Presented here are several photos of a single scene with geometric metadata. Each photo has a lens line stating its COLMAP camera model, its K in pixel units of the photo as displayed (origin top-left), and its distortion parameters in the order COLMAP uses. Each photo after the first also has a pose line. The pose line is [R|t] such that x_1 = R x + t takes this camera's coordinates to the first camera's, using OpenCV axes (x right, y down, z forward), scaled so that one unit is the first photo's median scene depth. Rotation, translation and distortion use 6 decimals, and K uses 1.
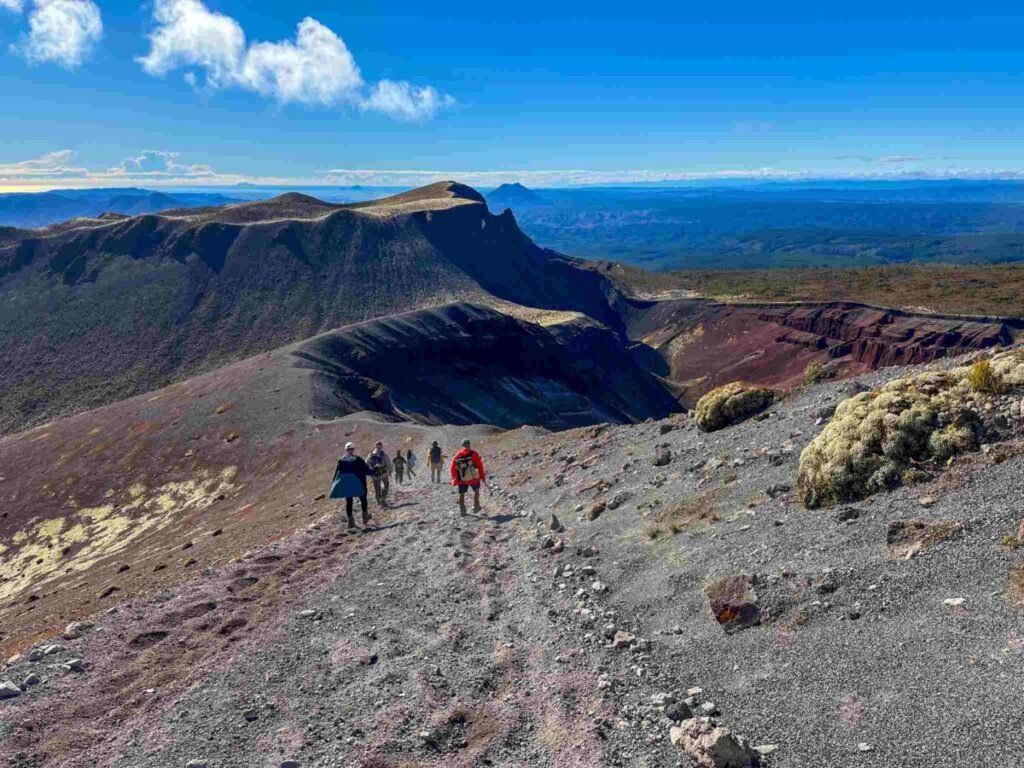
lens RADIAL K [[694.0, 0, 512.0], [0, 694.0, 384.0], [0, 0, 1]] dist [0.083181, -0.145746]
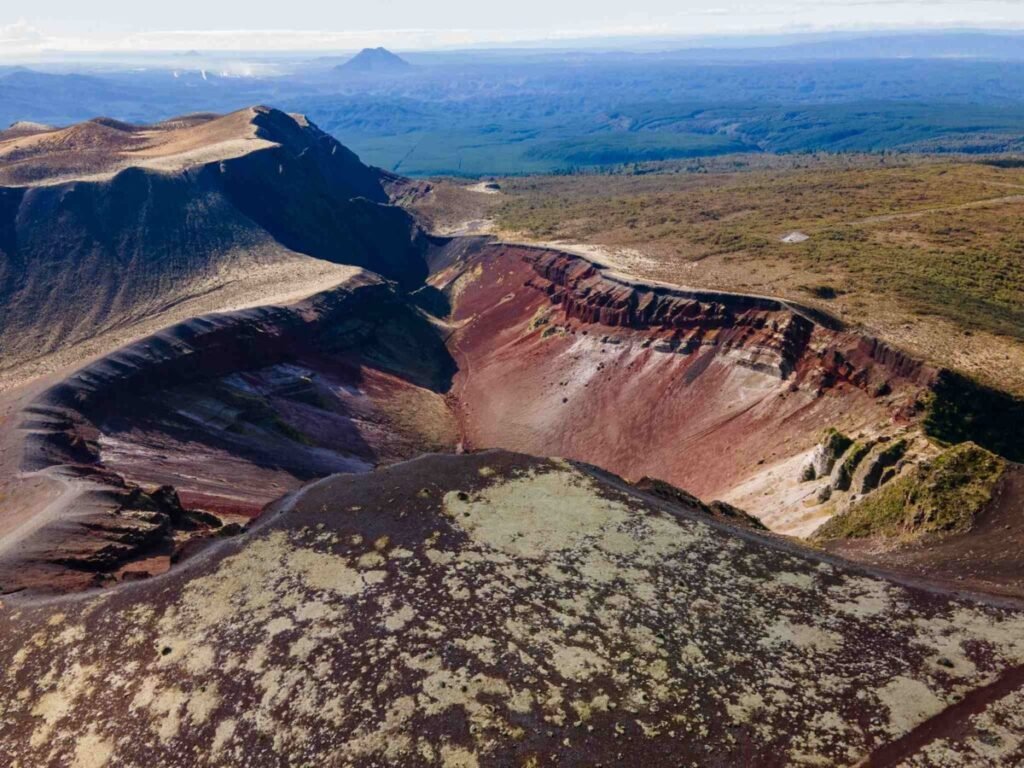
lens RADIAL K [[732.1, 0, 512.0], [0, 732.1, 384.0], [0, 0, 1]] dist [0.028043, -0.000223]
pose [[0.986310, -0.088771, 0.138971, 0.139150], [0.066467, 0.985260, 0.157622, -0.077018], [-0.150915, -0.146227, 0.977672, -0.196453]]
